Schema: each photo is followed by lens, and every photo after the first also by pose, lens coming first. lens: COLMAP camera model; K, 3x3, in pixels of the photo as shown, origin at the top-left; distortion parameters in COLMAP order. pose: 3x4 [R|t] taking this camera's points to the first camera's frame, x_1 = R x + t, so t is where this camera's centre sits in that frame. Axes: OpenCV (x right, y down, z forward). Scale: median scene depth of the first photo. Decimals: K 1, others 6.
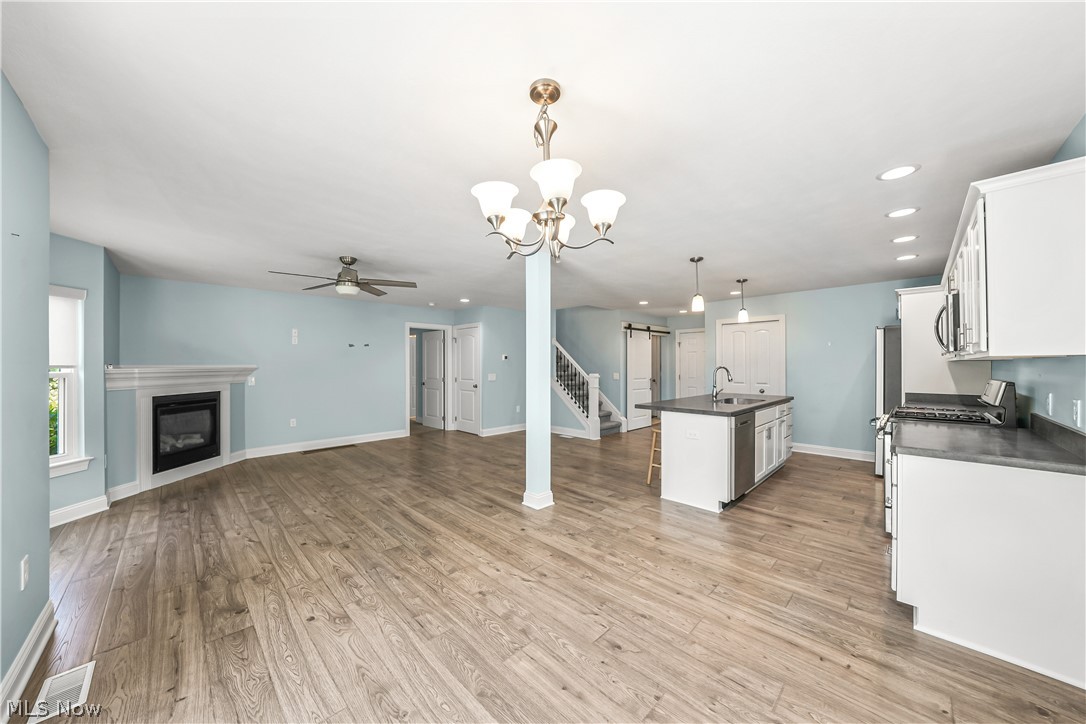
lens RADIAL K [[378.9, 0, 539.3], [0, 378.9, 363.8], [0, 0, 1]] dist [-0.021861, 0.002835]
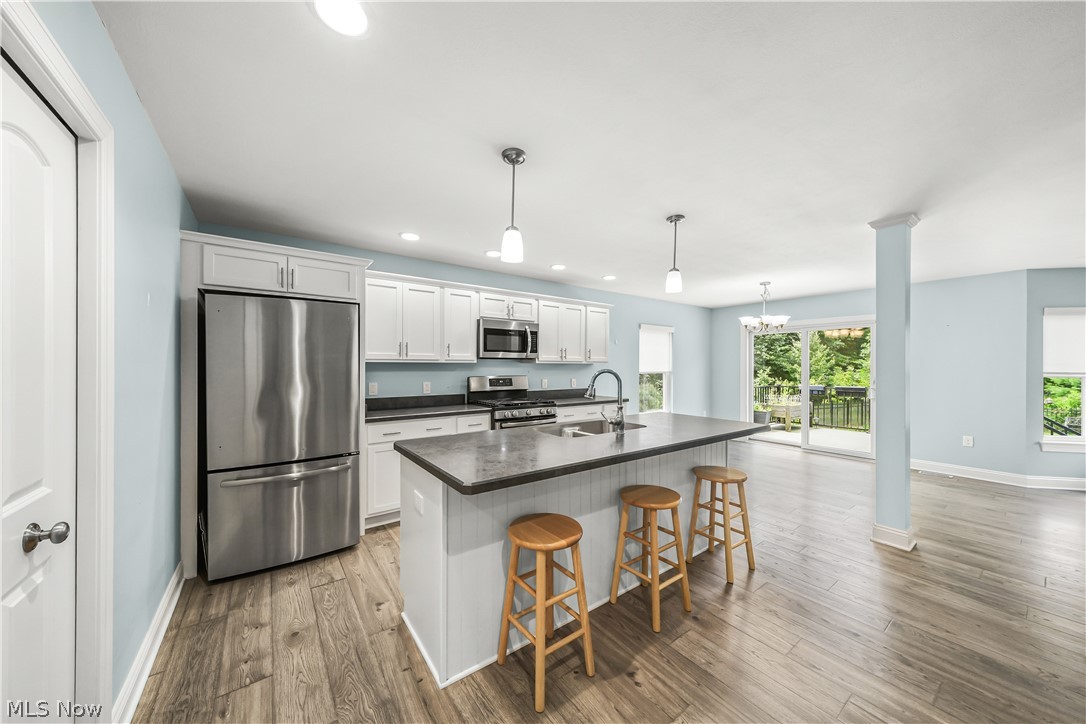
lens RADIAL K [[373.4, 0, 538.5], [0, 373.4, 364.3], [0, 0, 1]] dist [0.001267, 0.000145]
pose [[-0.988272, -0.001204, 0.152700, 0.556237], [-0.002550, 0.999960, -0.008617, 0.004042], [-0.152683, -0.008905, -0.988235, 1.708947]]
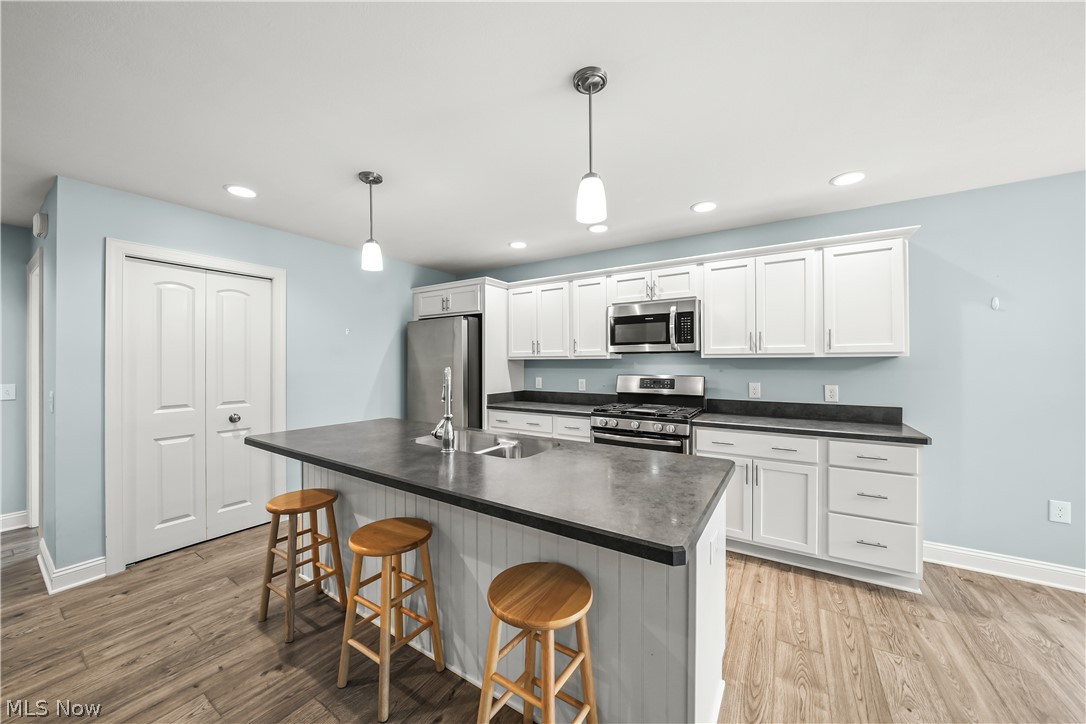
lens RADIAL K [[384.4, 0, 536.4], [0, 384.4, 361.4], [0, 0, 1]] dist [-0.011707, 0.000340]
pose [[-0.213008, 0.003387, 0.977045, 0.058826], [-0.001627, 0.999991, -0.003821, 0.001660], [-0.977049, -0.002403, -0.213001, 1.113829]]
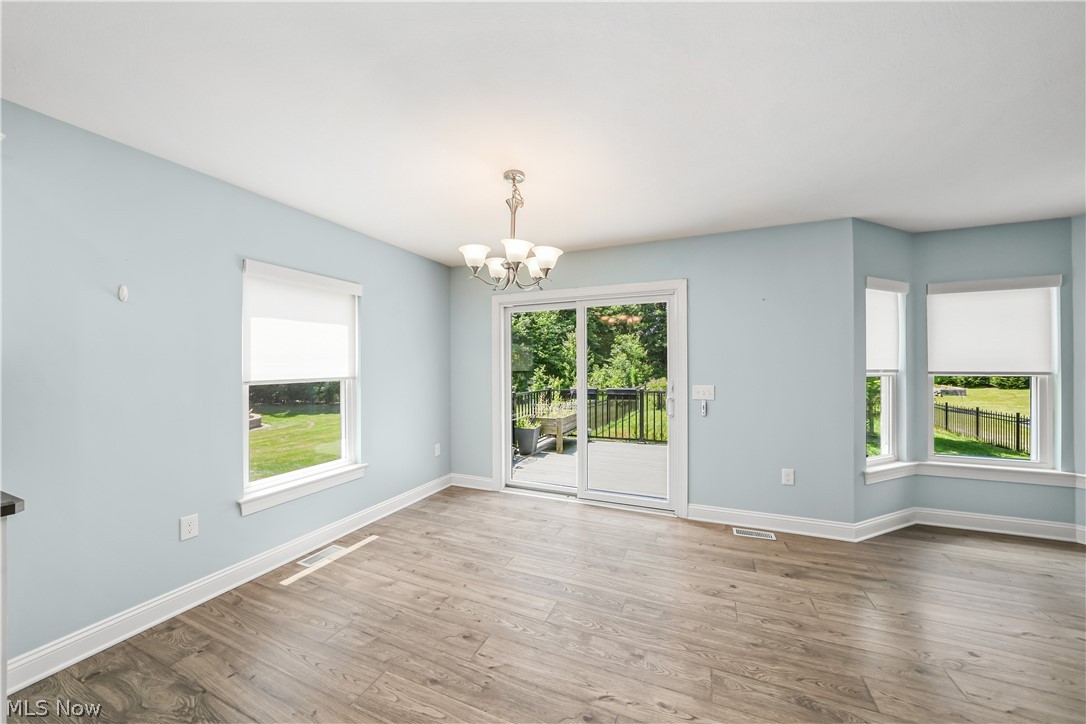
lens RADIAL K [[378.9, 0, 539.3], [0, 378.9, 363.8], [0, 0, 1]] dist [-0.021861, 0.002835]
pose [[-0.927581, 0.005034, -0.373589, 0.178436], [0.007928, 0.999949, -0.006208, 0.001187], [0.373539, -0.008720, -0.927574, 0.900134]]
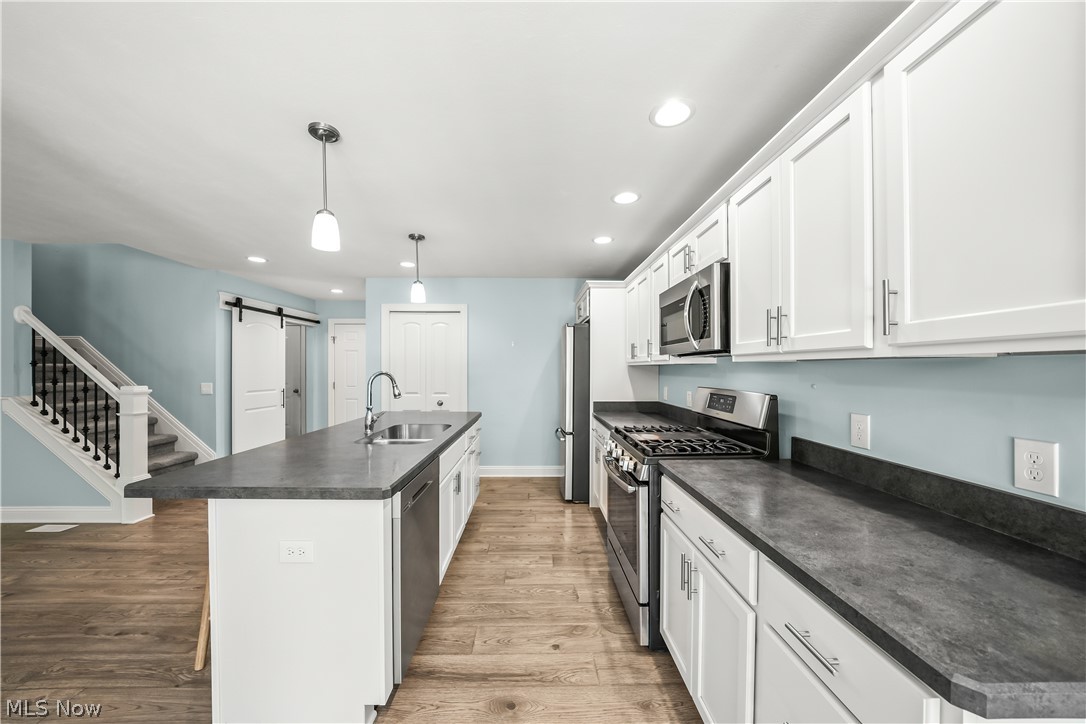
lens RADIAL K [[382.6, 0, 543.1], [0, 382.6, 369.1], [0, 0, 1]] dist [-0.016891, -0.000025]
pose [[0.683479, 0.002255, 0.729966, 0.262406], [-0.006803, 0.999971, 0.003280, -0.000437], [-0.729938, -0.007208, 0.683475, 0.492881]]
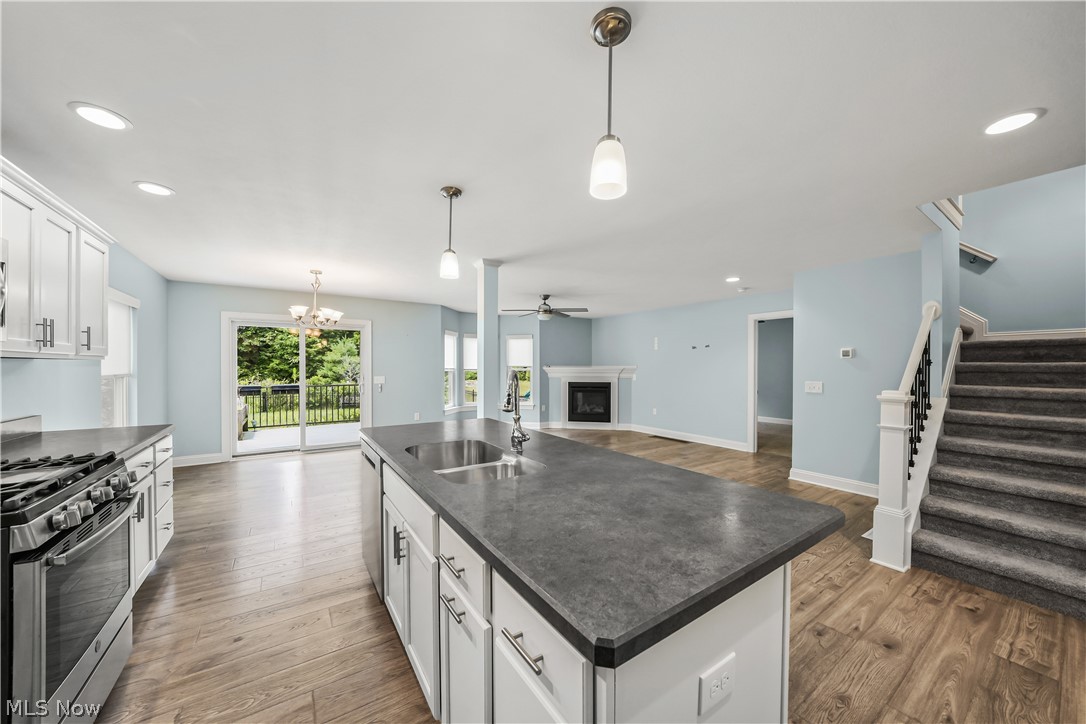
lens RADIAL K [[382.6, 0, 543.1], [0, 382.6, 369.1], [0, 0, 1]] dist [-0.016891, -0.000025]
pose [[-0.181707, 0.008926, -0.983312, 0.984284], [0.001290, 0.999960, 0.008839, 0.001626], [0.983352, 0.000338, -0.181712, 1.239057]]
